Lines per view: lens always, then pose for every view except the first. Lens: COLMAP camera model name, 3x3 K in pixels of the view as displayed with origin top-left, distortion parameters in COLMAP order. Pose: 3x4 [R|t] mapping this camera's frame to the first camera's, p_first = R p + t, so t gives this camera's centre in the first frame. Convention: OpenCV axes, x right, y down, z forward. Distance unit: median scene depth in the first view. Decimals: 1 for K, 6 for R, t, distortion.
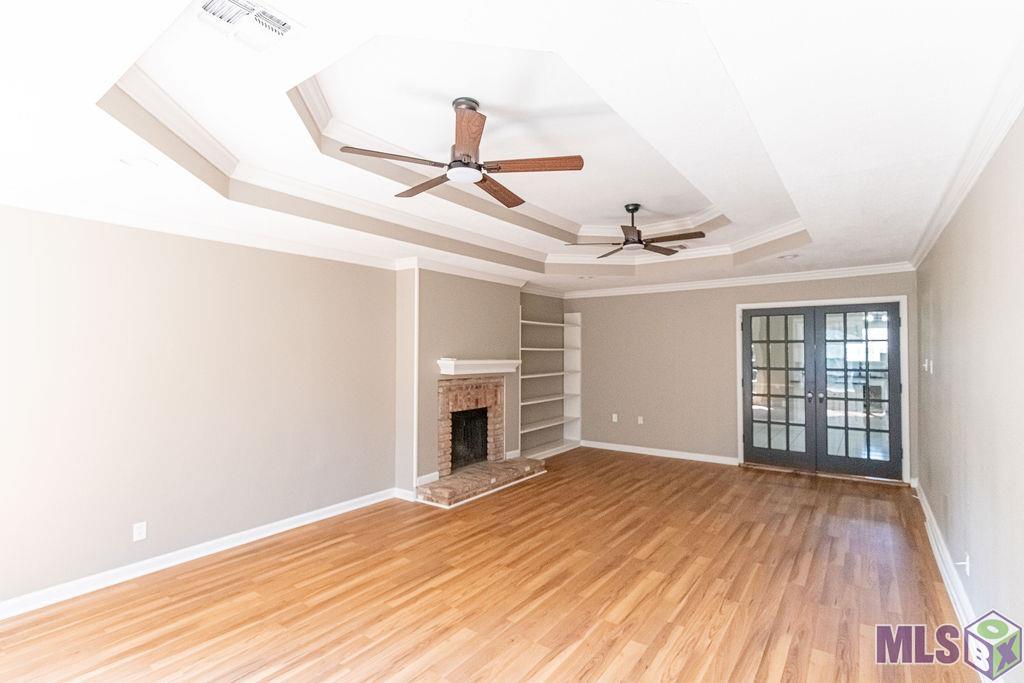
lens RADIAL K [[511.8, 0, 516.0], [0, 511.8, 343.8], [0, 0, 1]] dist [0.000017, -0.001159]
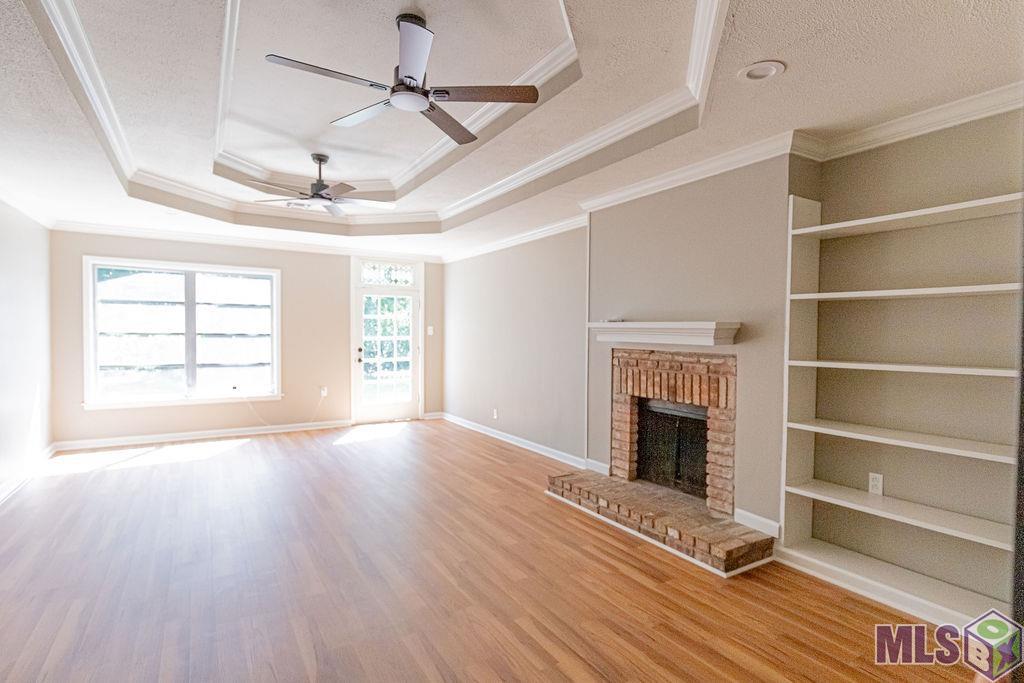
lens RADIAL K [[511.8, 0, 515.8], [0, 511.8, 338.2], [0, 0, 1]] dist [0.000017, -0.001159]
pose [[-0.396461, 0.009914, -0.917998, 0.623341], [0.002784, 0.999950, 0.009597, 0.048565], [0.918048, 0.001249, -0.396468, 1.190913]]
